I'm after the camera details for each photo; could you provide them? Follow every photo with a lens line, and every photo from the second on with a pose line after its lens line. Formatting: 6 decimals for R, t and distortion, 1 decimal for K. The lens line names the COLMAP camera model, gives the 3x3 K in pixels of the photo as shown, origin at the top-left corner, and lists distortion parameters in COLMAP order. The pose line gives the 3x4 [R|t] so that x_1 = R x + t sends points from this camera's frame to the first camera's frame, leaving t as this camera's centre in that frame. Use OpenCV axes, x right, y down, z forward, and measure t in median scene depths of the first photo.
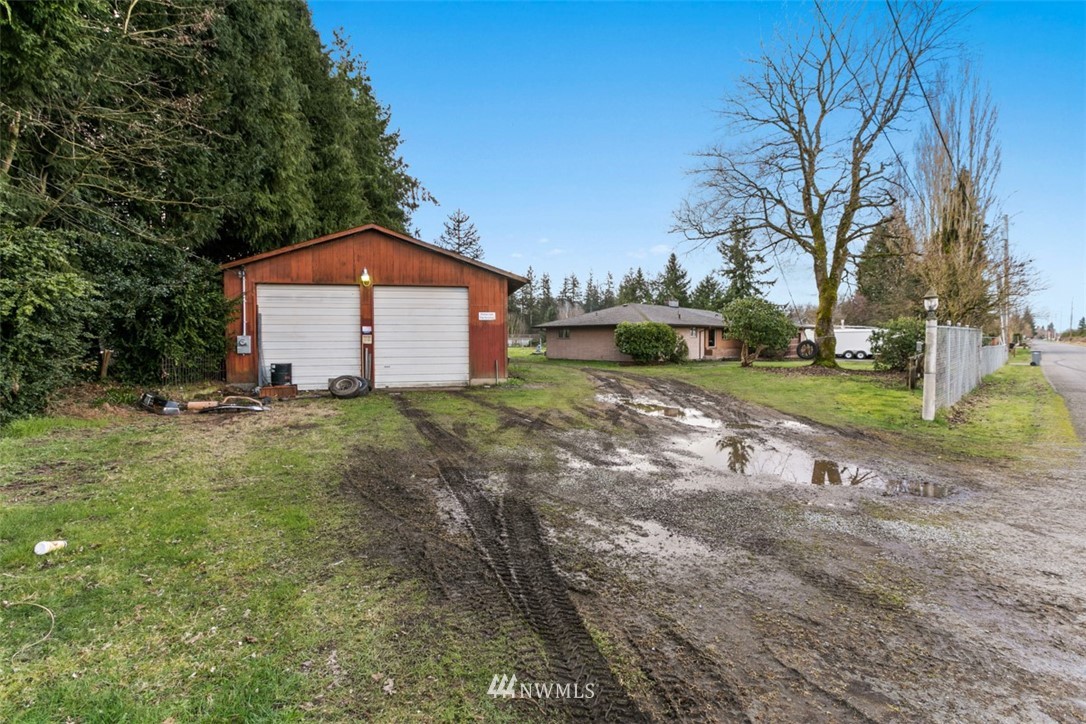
lens RADIAL K [[482.1, 0, 547.0], [0, 482.1, 351.9], [0, 0, 1]] dist [-0.003407, 0.001316]
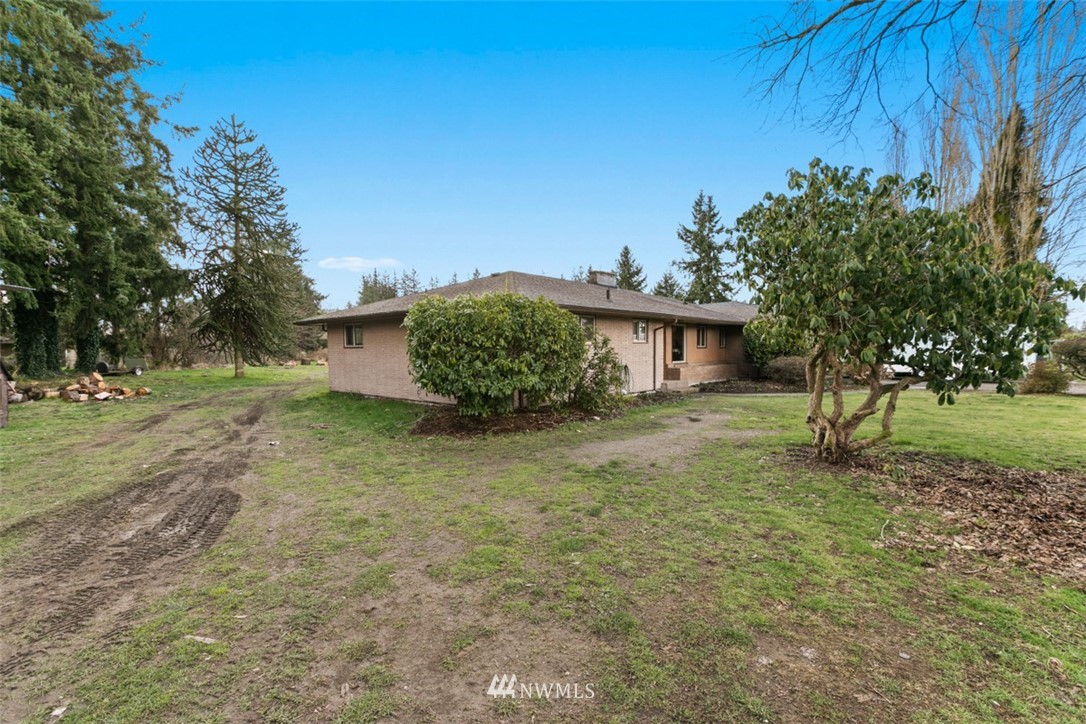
lens RADIAL K [[482.1, 0, 546.4], [0, 482.1, 370.4], [0, 0, 1]] dist [-0.003407, 0.001316]
pose [[0.996827, -0.010886, 0.078855, 0.070417], [0.009322, 0.999753, 0.020174, -0.005473], [-0.079055, -0.019375, 0.996682, 0.217210]]
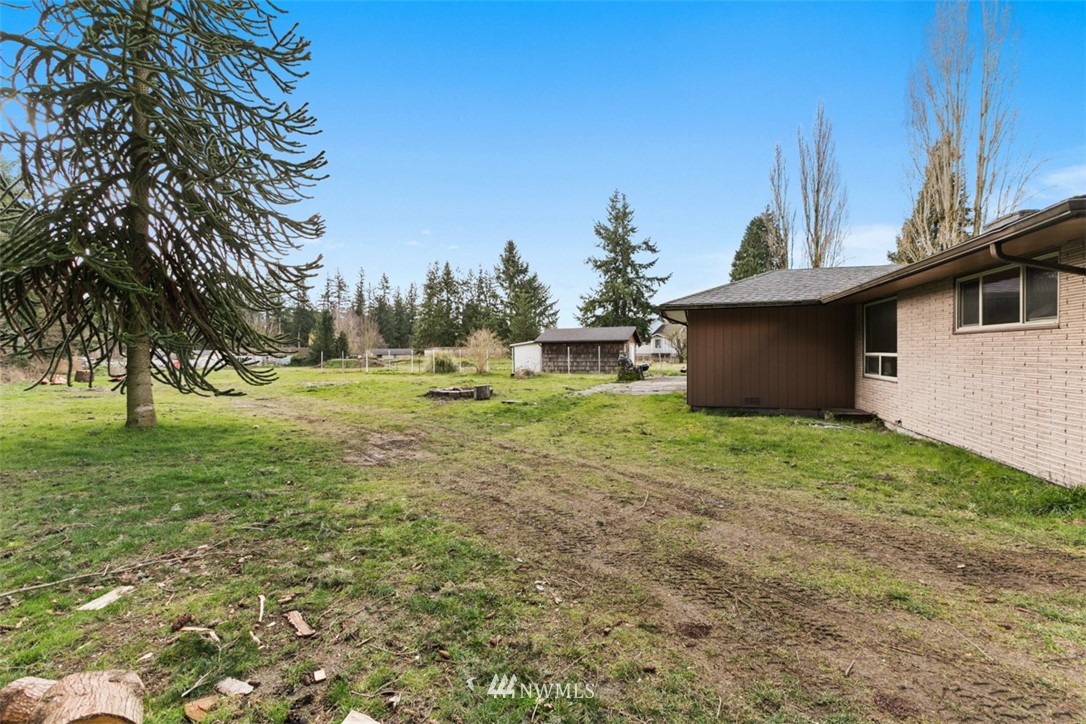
lens RADIAL K [[482.1, 0, 547.3], [0, 482.1, 356.6], [0, 0, 1]] dist [-0.003407, 0.001316]
pose [[0.879606, -0.011818, 0.475556, -0.073339], [0.021868, 0.999639, -0.015606, -0.009204], [-0.475200, 0.024126, 0.879547, 0.399718]]
